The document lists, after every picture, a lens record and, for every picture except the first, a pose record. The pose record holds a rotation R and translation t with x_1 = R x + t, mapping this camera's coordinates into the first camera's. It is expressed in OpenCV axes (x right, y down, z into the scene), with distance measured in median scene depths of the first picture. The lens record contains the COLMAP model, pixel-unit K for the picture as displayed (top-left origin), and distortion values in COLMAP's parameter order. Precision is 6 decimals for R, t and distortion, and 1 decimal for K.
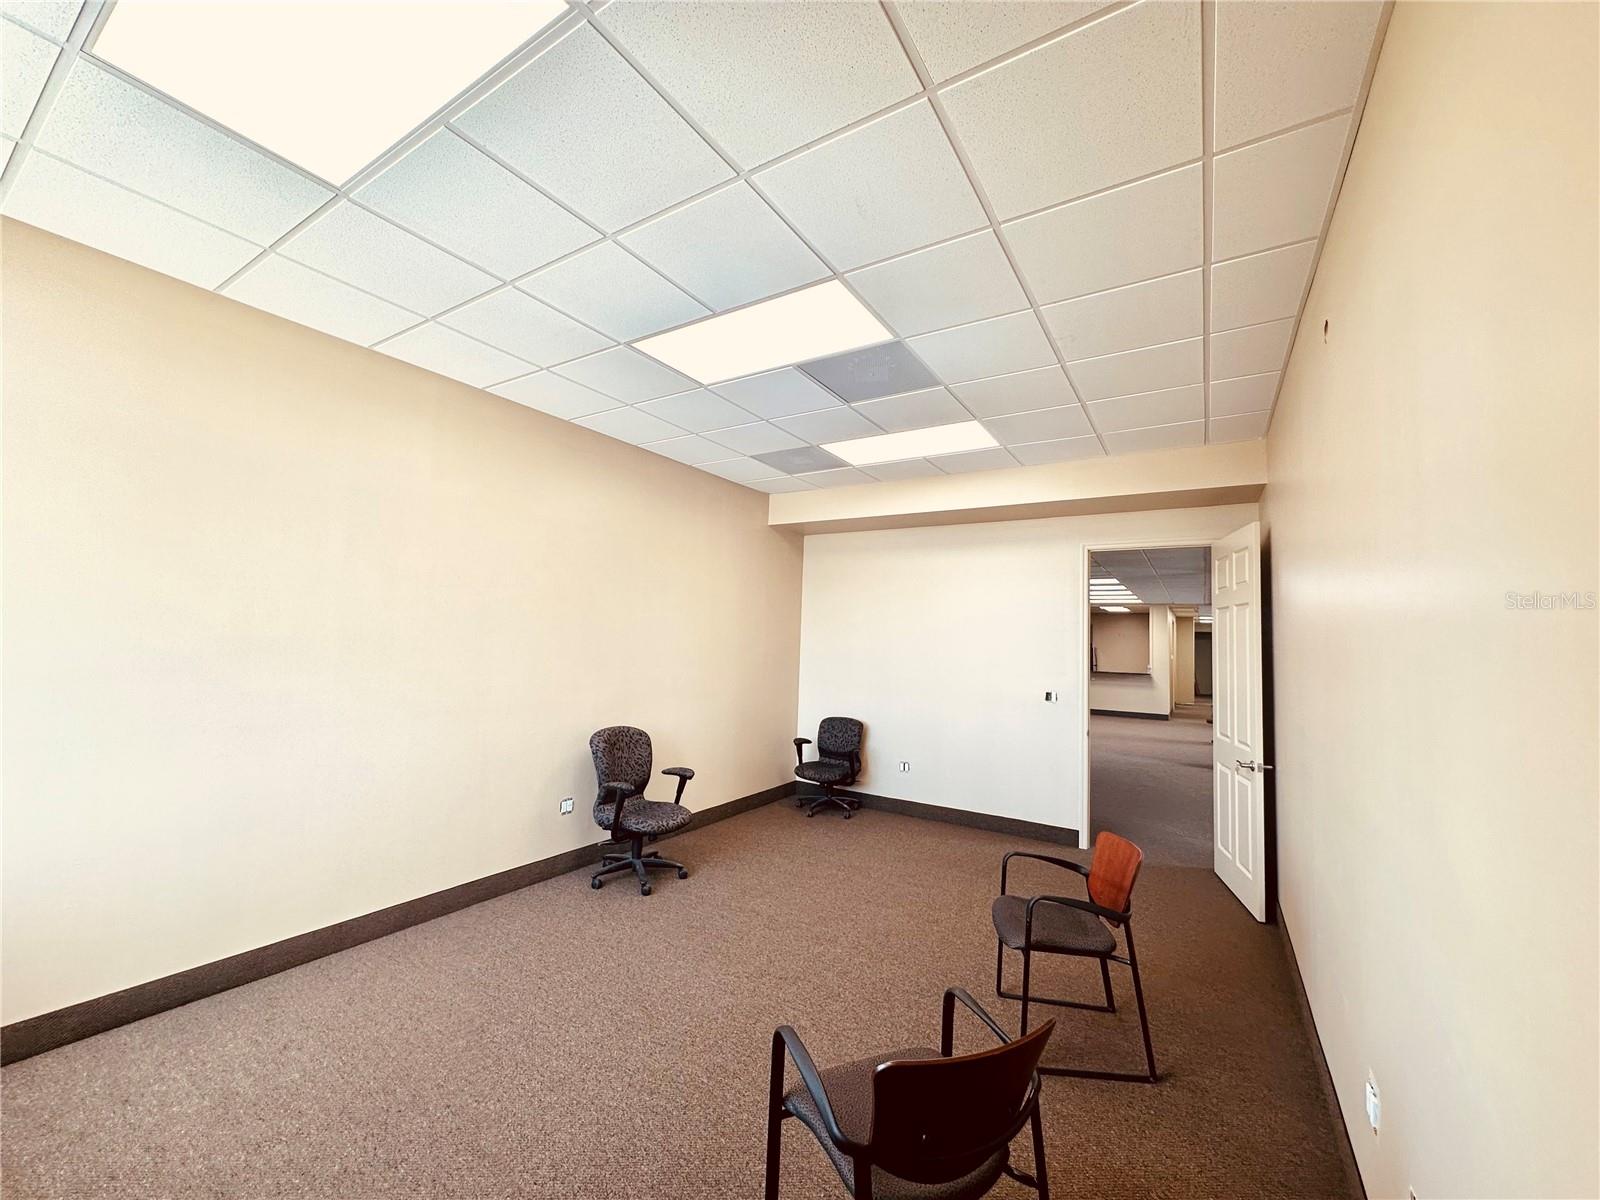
lens RADIAL K [[640.2, 0, 784.0], [0, 640.2, 590.7], [0, 0, 1]] dist [-0.008203, 0.000144]
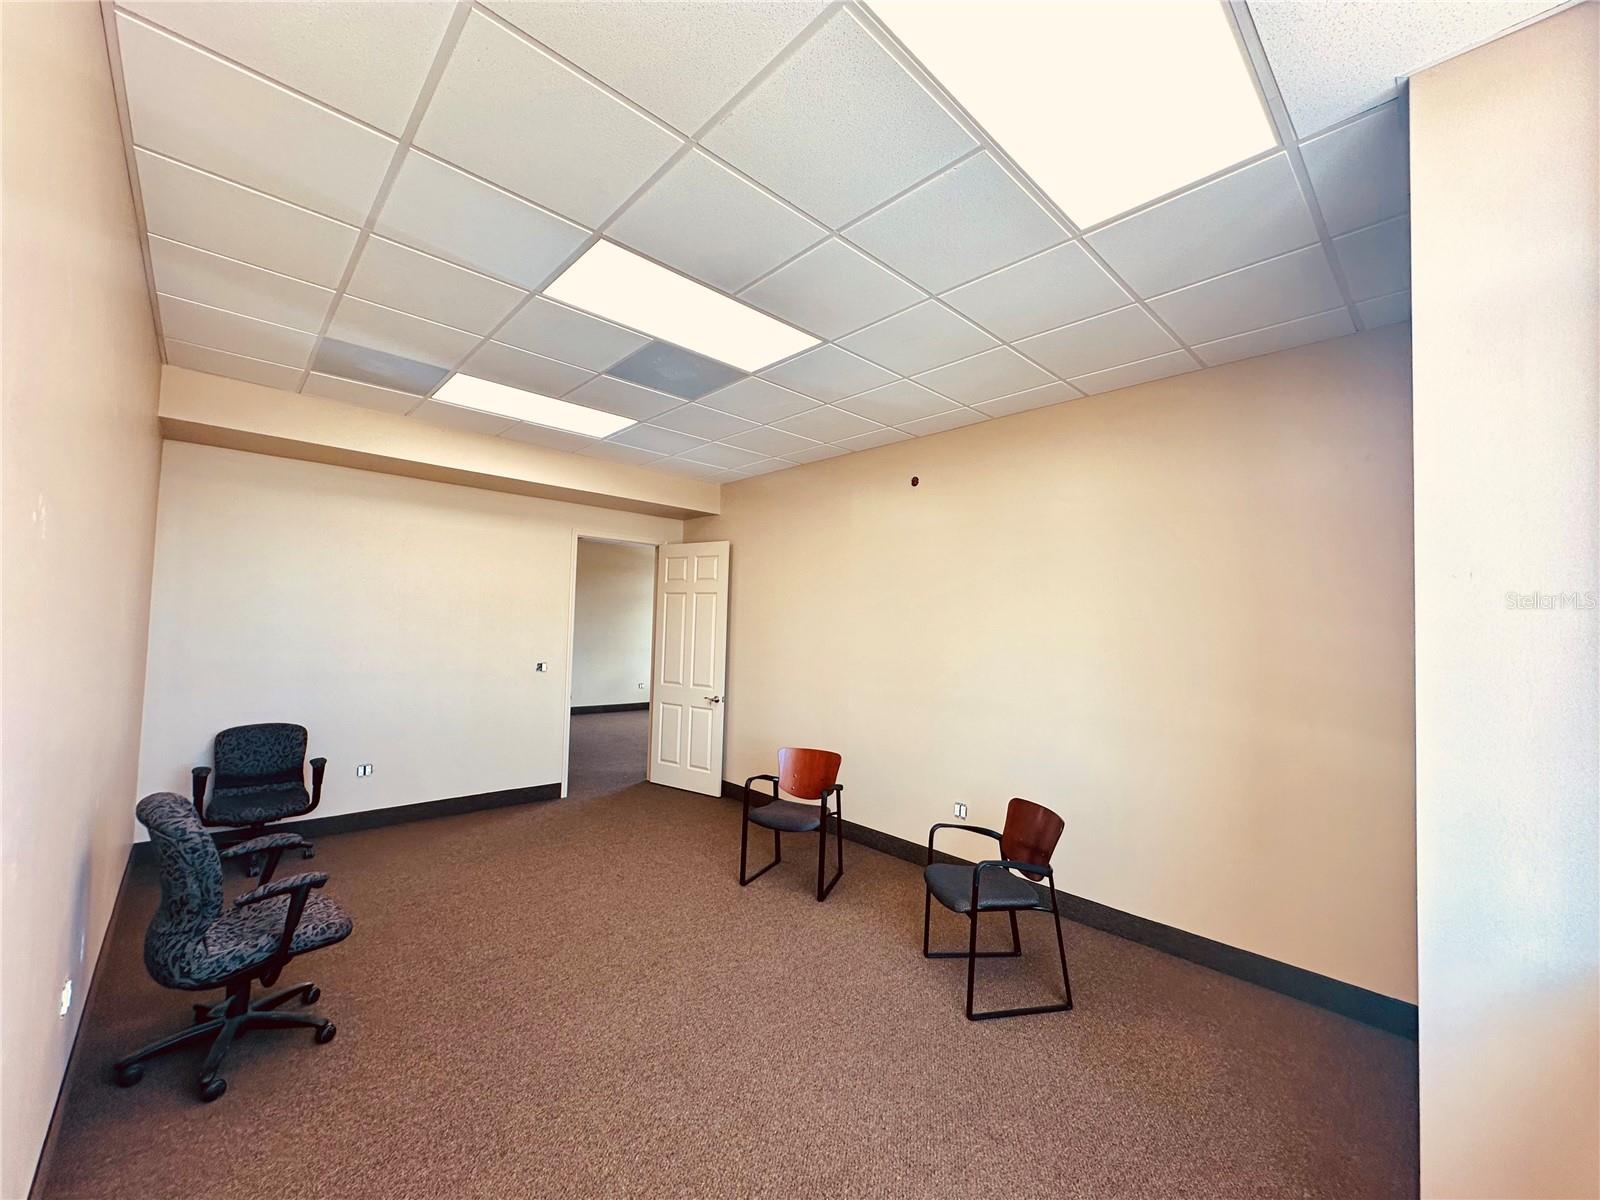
lens RADIAL K [[640.2, 0, 814.7], [0, 640.2, 591.8], [0, 0, 1]] dist [-0.008203, 0.000144]
pose [[0.219638, 0.026953, 0.975209, -0.594004], [-0.096392, 0.995327, -0.005799, 0.002131], [-0.970808, -0.092729, 0.221209, 0.367835]]
